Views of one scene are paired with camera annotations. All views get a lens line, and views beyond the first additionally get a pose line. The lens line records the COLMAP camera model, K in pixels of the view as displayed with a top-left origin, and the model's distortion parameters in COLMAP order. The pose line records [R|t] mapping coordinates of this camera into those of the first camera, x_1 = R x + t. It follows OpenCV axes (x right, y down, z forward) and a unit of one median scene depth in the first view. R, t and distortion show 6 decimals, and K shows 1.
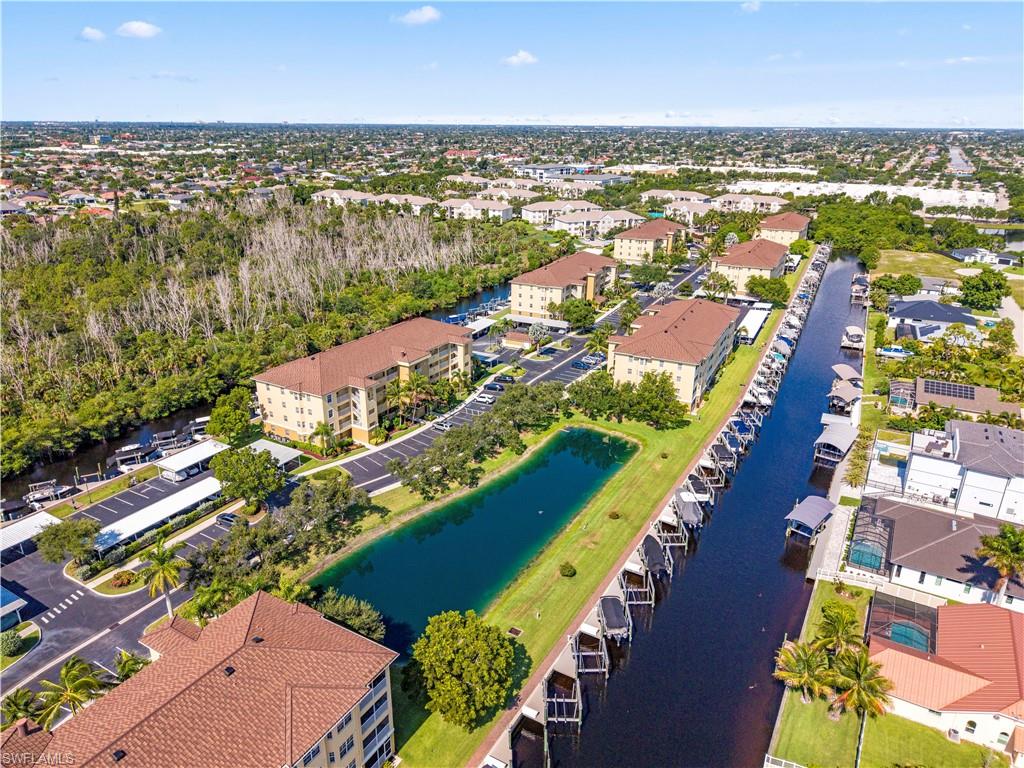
lens RADIAL K [[687.5, 0, 512.0], [0, 687.5, 384.0], [0, 0, 1]] dist [0.030342, -0.040034]
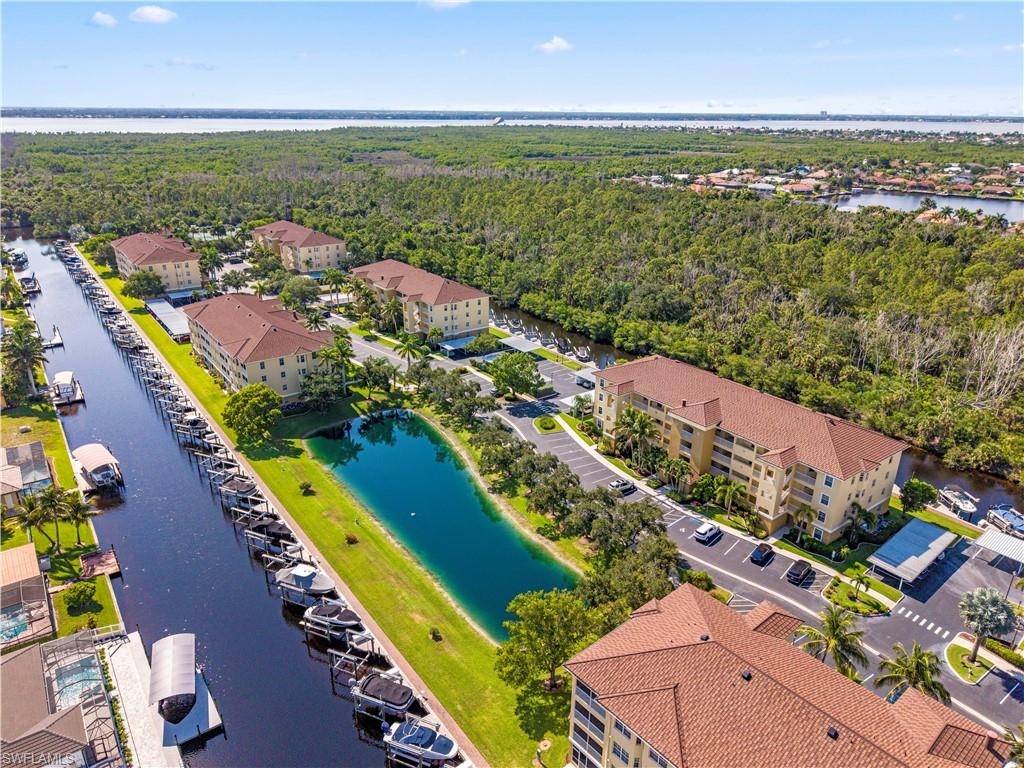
lens RADIAL K [[687.5, 0, 512.0], [0, 687.5, 384.0], [0, 0, 1]] dist [0.030342, -0.040034]
pose [[-0.414852, 0.308122, -0.856130, 0.681321], [-0.333127, 0.824154, 0.458036, -0.408207], [0.846714, 0.475217, -0.239258, 1.145931]]
